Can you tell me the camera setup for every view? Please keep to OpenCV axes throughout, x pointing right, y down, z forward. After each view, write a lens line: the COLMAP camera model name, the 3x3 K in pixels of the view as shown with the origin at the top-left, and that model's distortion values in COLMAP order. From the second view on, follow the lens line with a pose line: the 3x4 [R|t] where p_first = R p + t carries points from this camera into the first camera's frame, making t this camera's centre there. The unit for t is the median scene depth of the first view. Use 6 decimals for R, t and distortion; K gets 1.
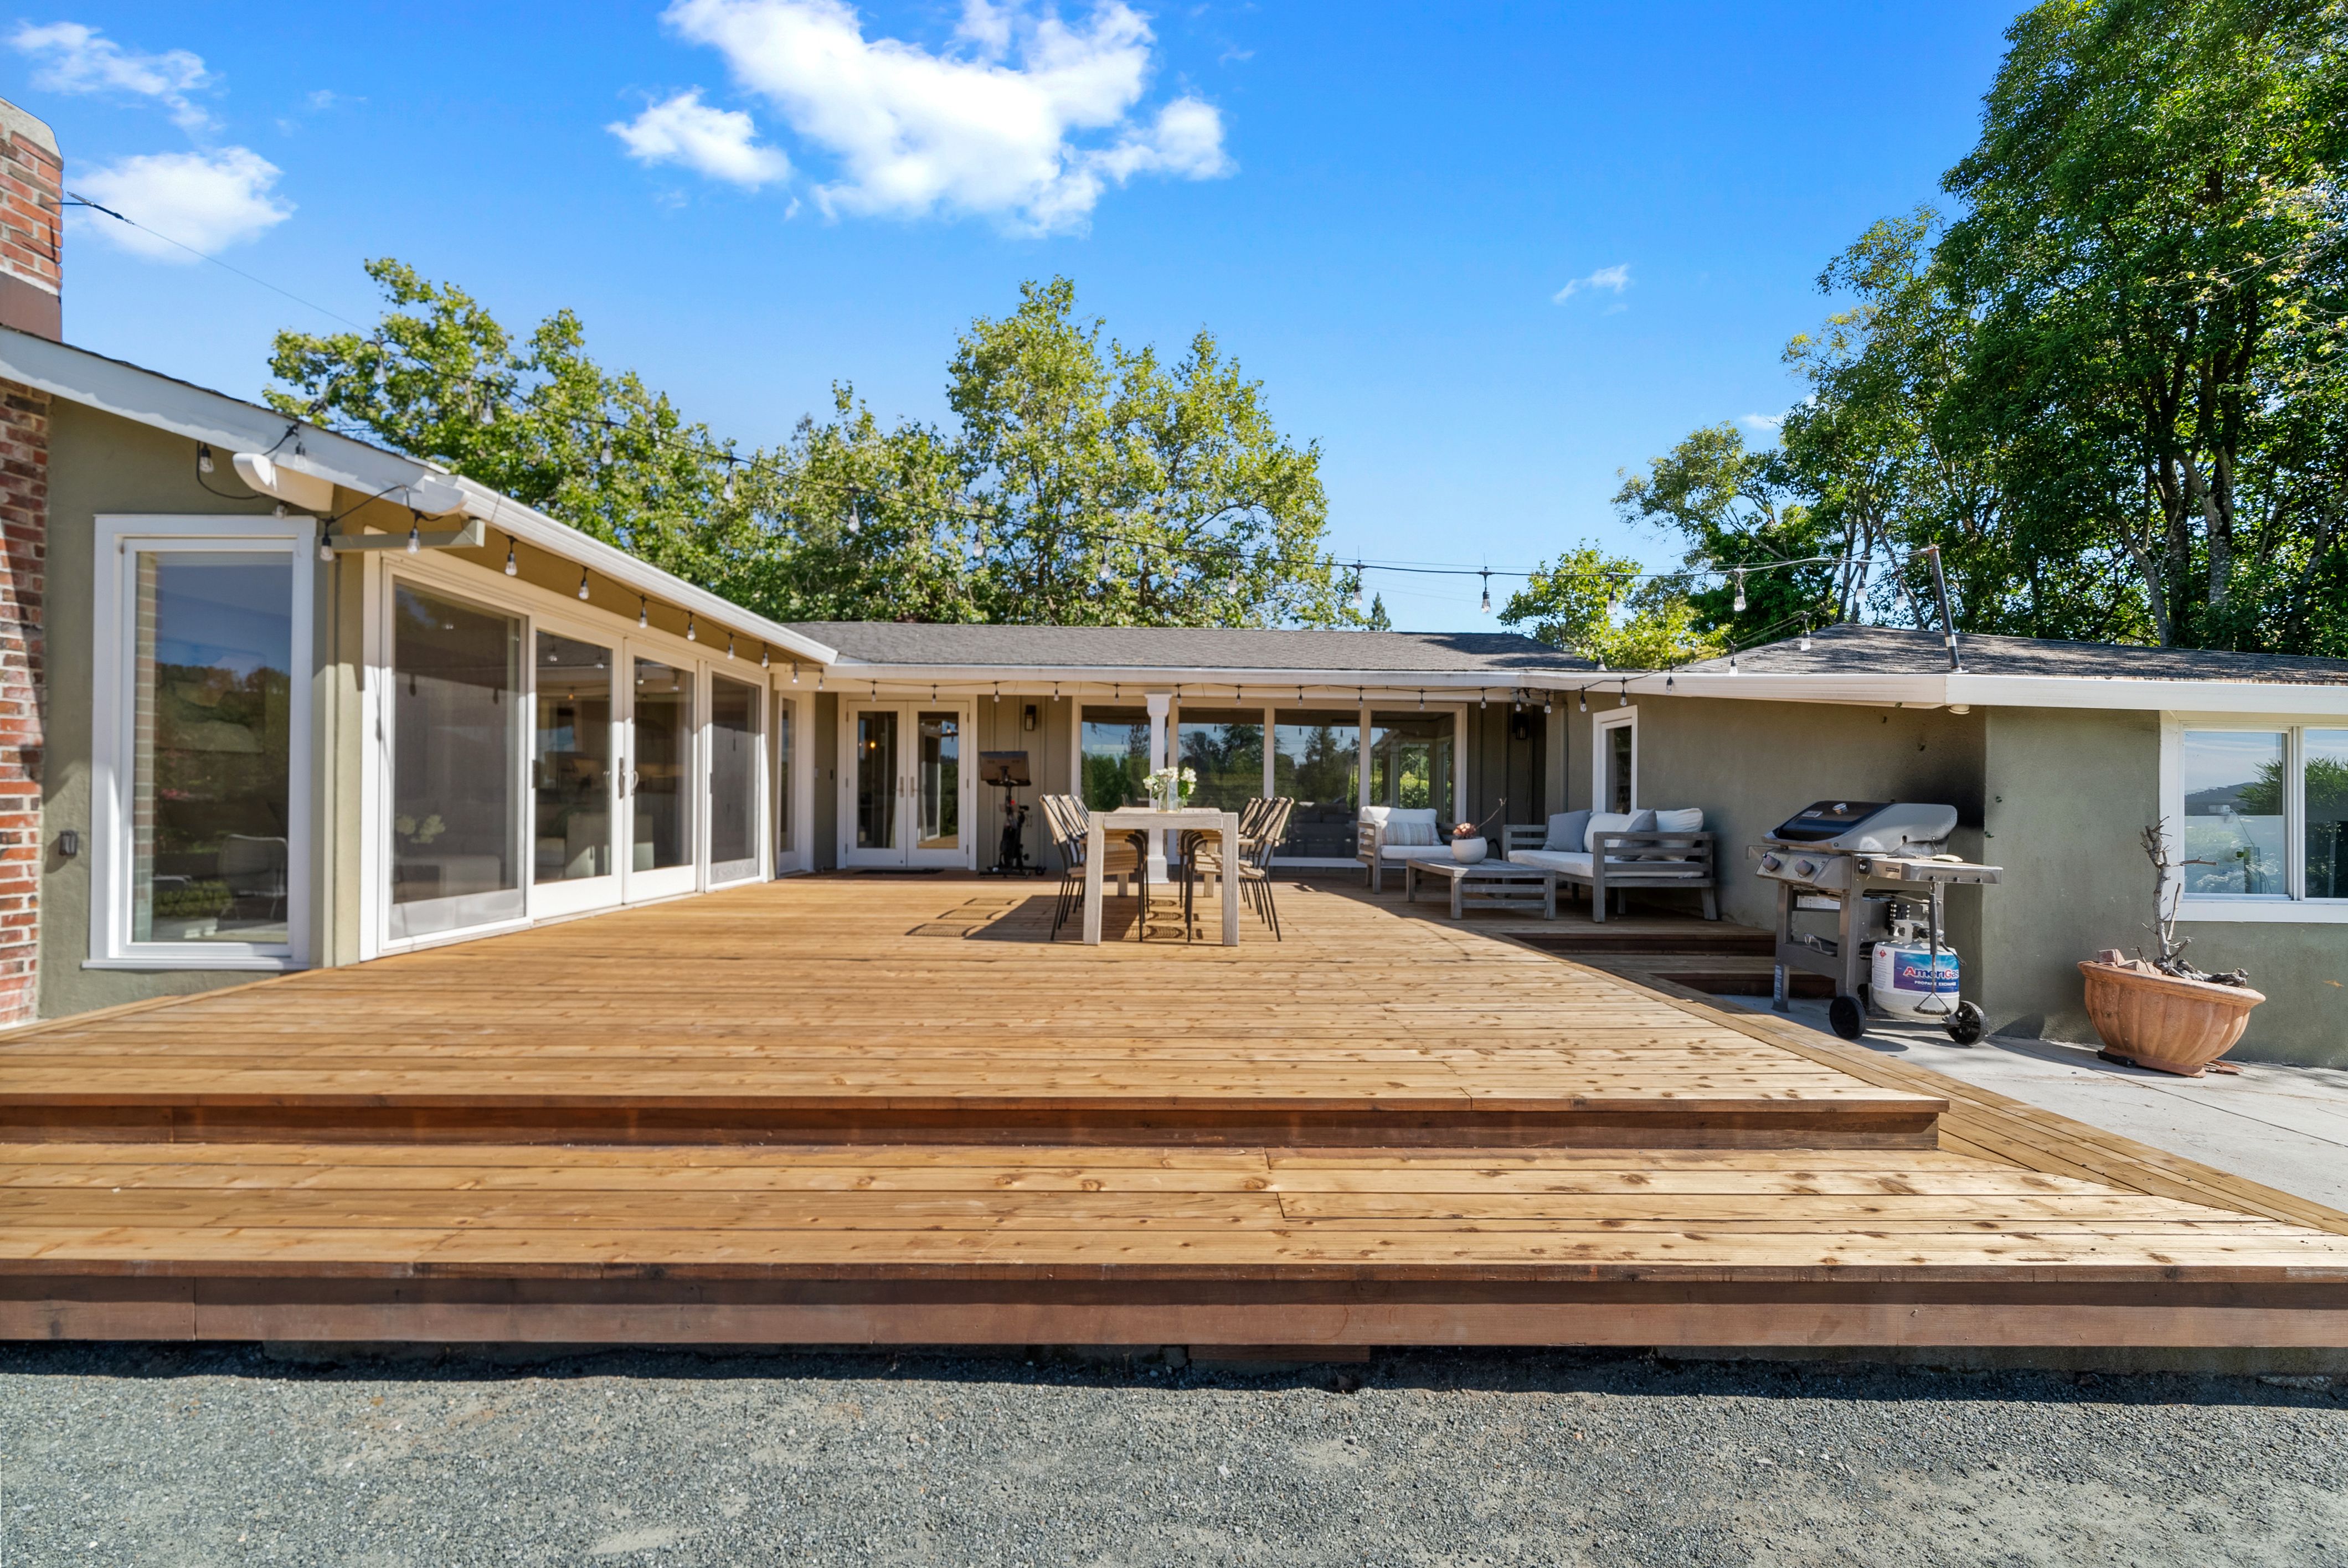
lens RADIAL K [[917.7, 0, 1167.9], [0, 917.7, 783.3], [0, 0, 1]] dist [-0.001492, 0.000148]
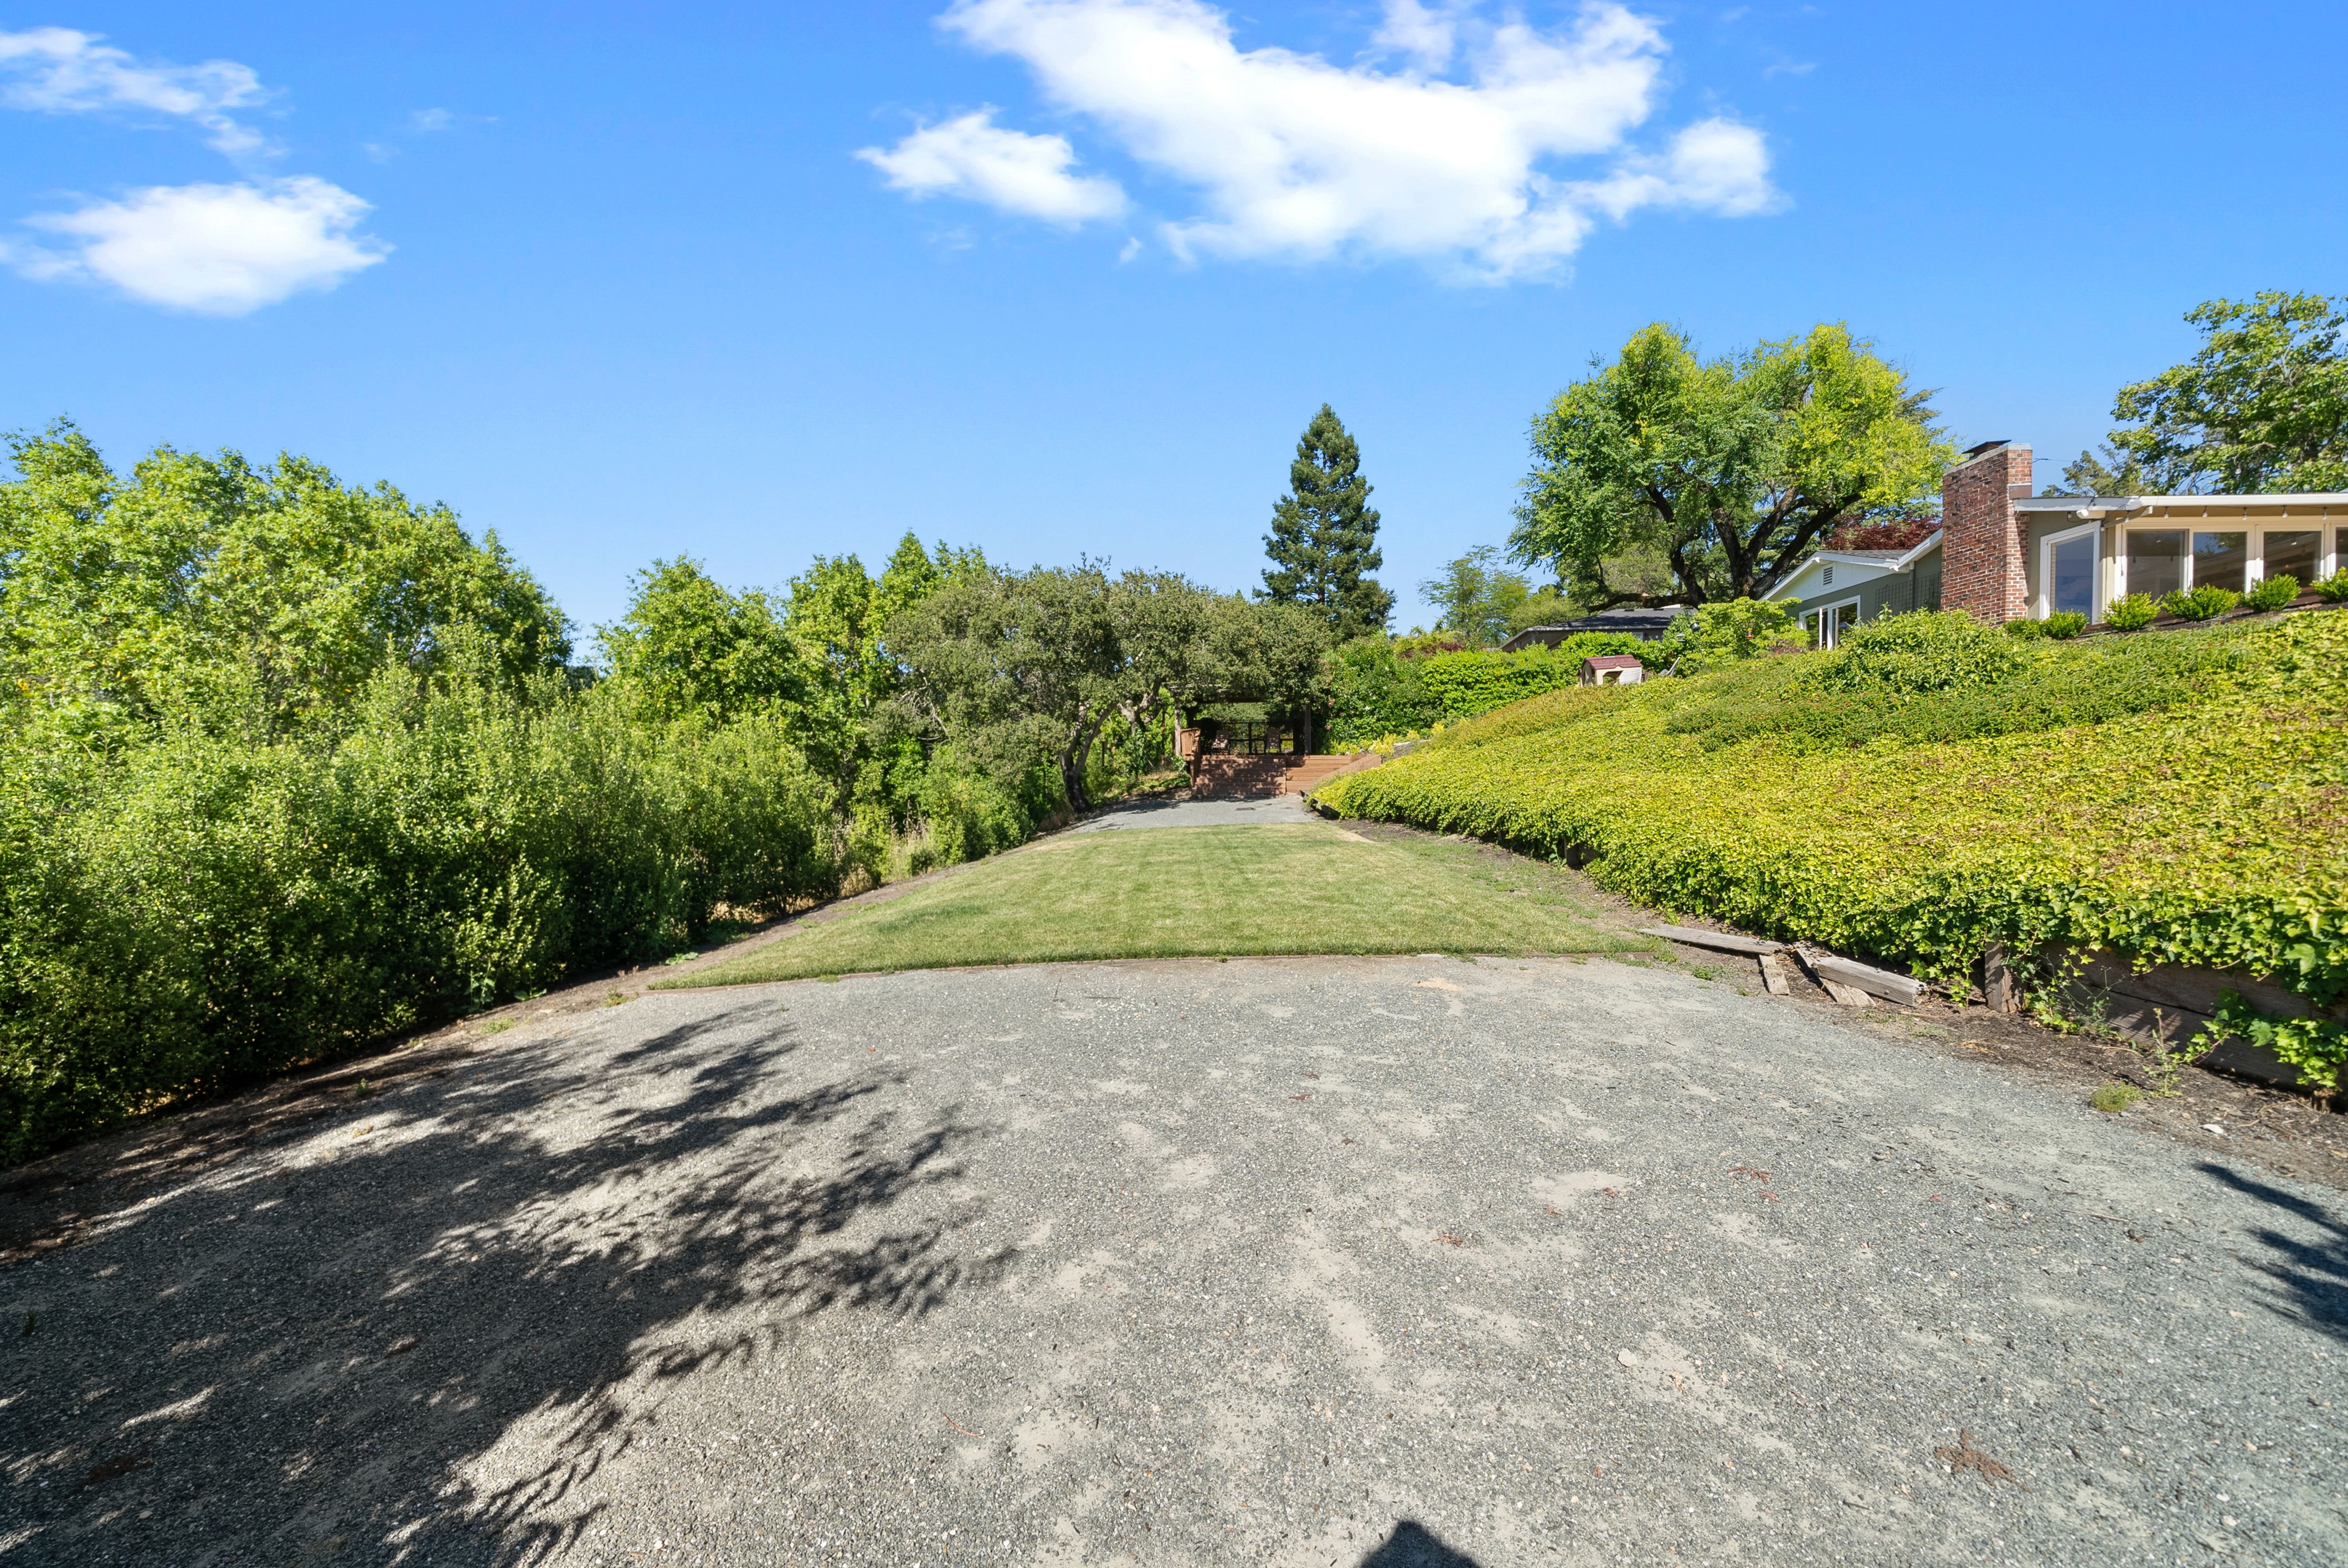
lens RADIAL K [[812.5, 0, 1165.4], [0, 812.5, 777.2], [0, 0, 1]] dist [-0.009881, -0.000204]
pose [[-0.098723, 0.002058, -0.995113, 0.569208], [0.017014, 0.999855, 0.000380, 0.145944], [0.994970, -0.016893, -0.098743, -0.524744]]
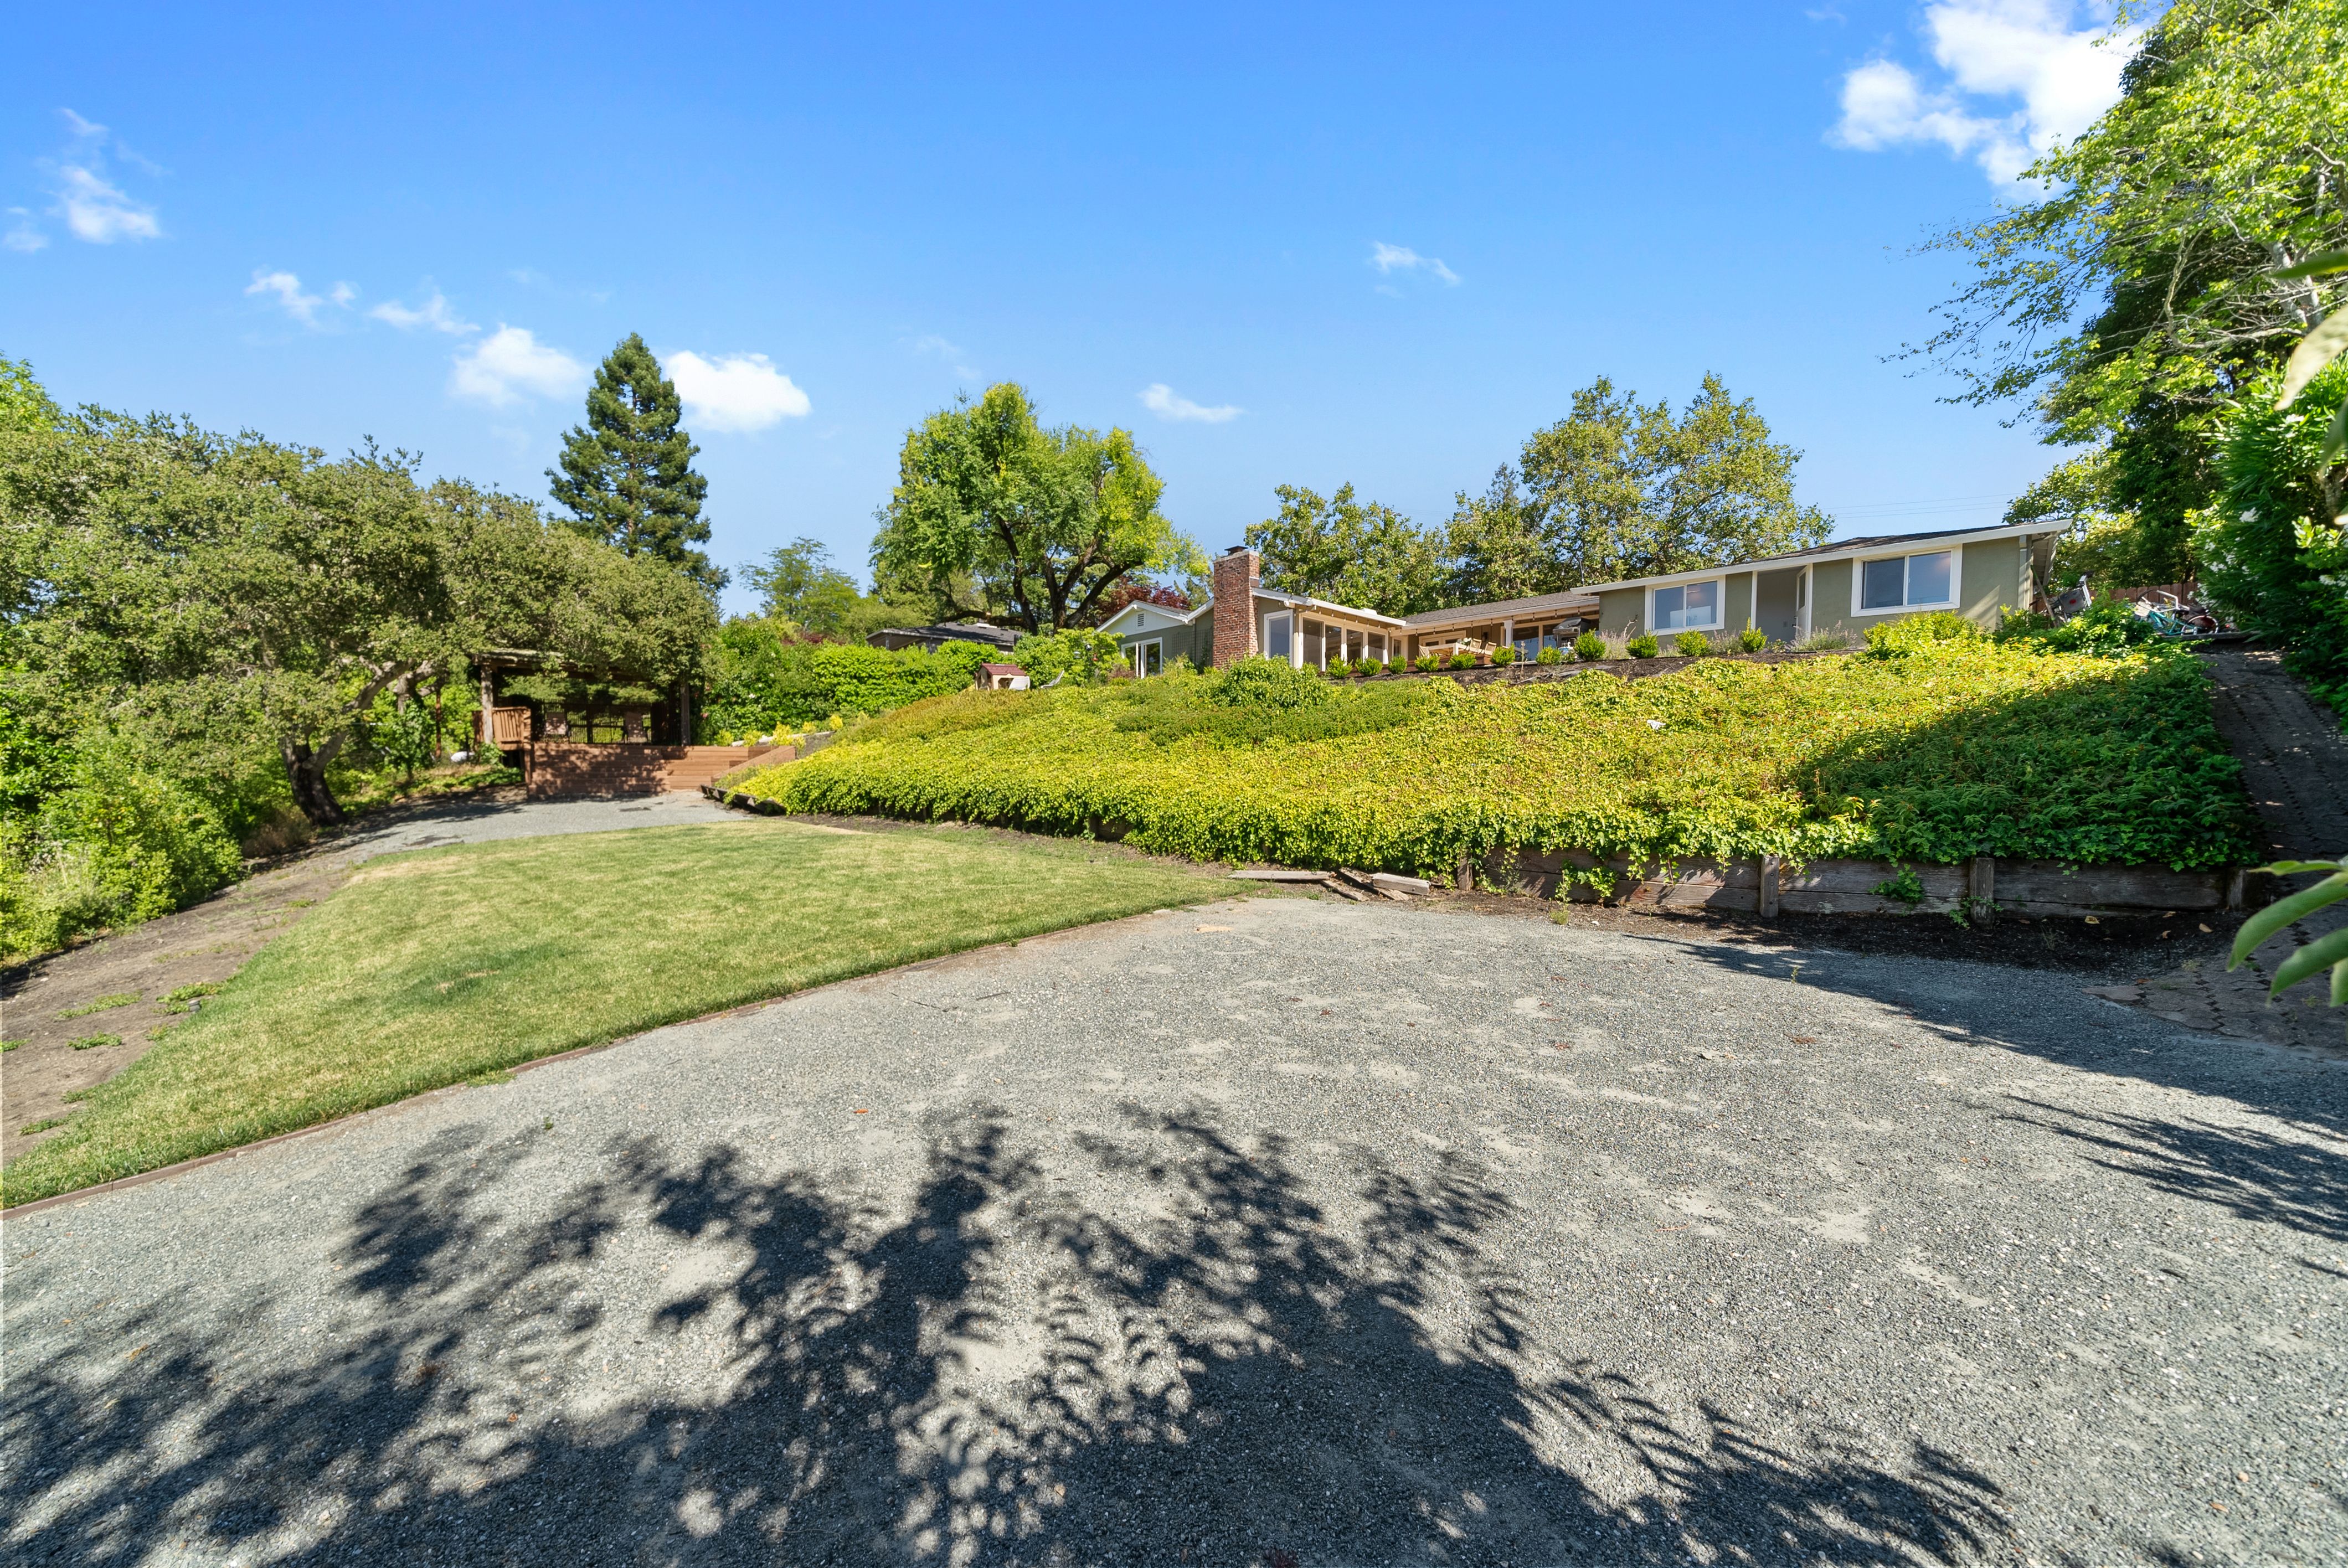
lens RADIAL K [[812.5, 0, 1165.4], [0, 812.5, 777.2], [0, 0, 1]] dist [-0.009881, -0.000204]
pose [[0.674709, 0.000276, -0.738083, 0.517988], [0.017666, 0.999707, 0.016523, 0.150846], [0.737872, -0.024187, 0.674507, -0.688017]]
